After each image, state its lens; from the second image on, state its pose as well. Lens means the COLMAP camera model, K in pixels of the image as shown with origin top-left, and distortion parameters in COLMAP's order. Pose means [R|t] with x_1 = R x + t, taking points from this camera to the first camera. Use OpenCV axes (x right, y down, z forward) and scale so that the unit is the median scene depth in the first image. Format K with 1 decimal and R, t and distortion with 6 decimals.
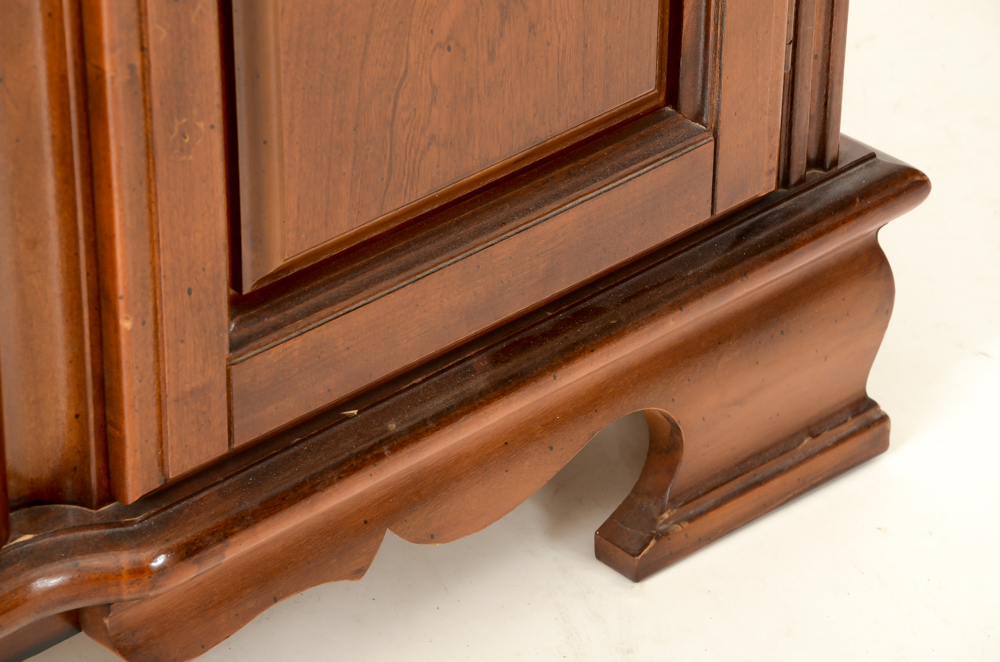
lens RADIAL K [[4546.7, 0, 500.0], [0, 4546.7, 331.0], [0, 0, 1]] dist [1.681075, -4.436652]
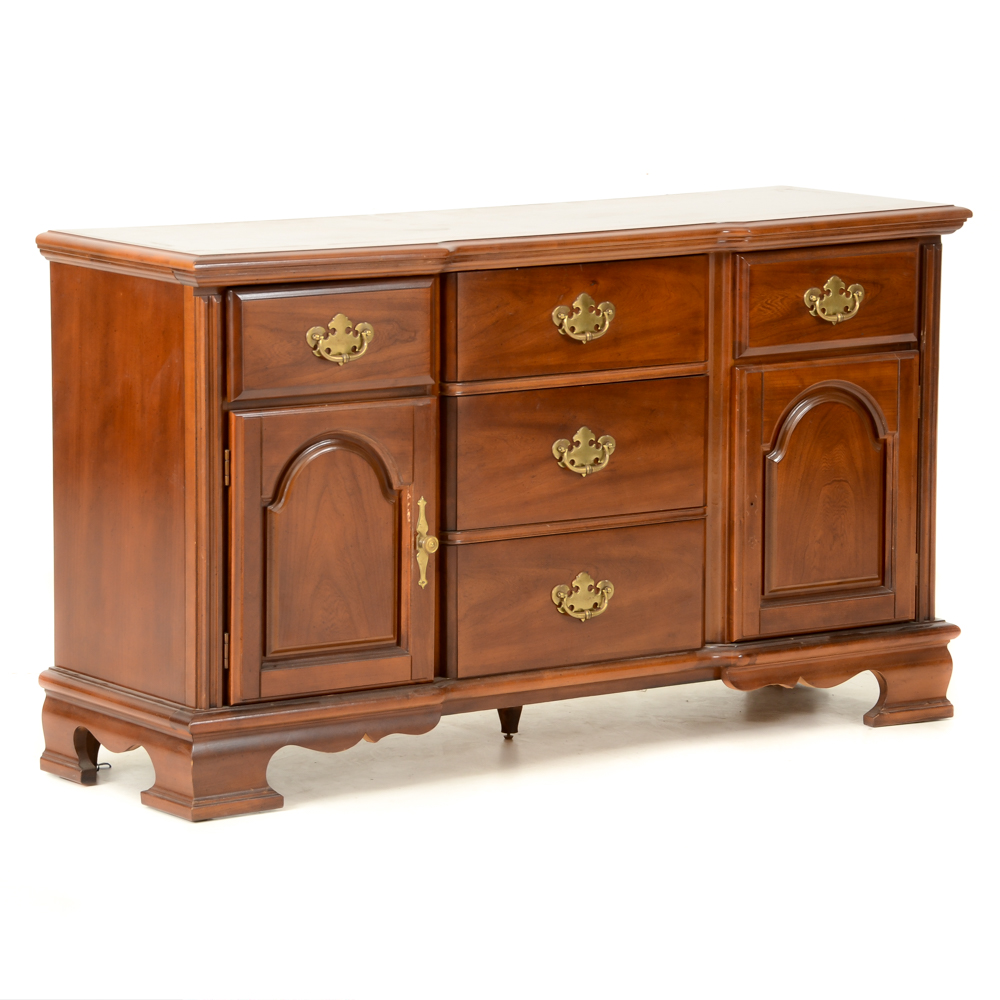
lens RADIAL K [[4633.9, 0, 500.0], [0, 4633.9, 500.0], [0, 0, 1]] dist [2.265029, 0.361378]
pose [[0.989412, 0.020624, -0.143665, 0.304163], [-0.076709, 0.914610, -0.396995, 1.571647], [0.123210, 0.403812, 0.906507, -2.808596]]
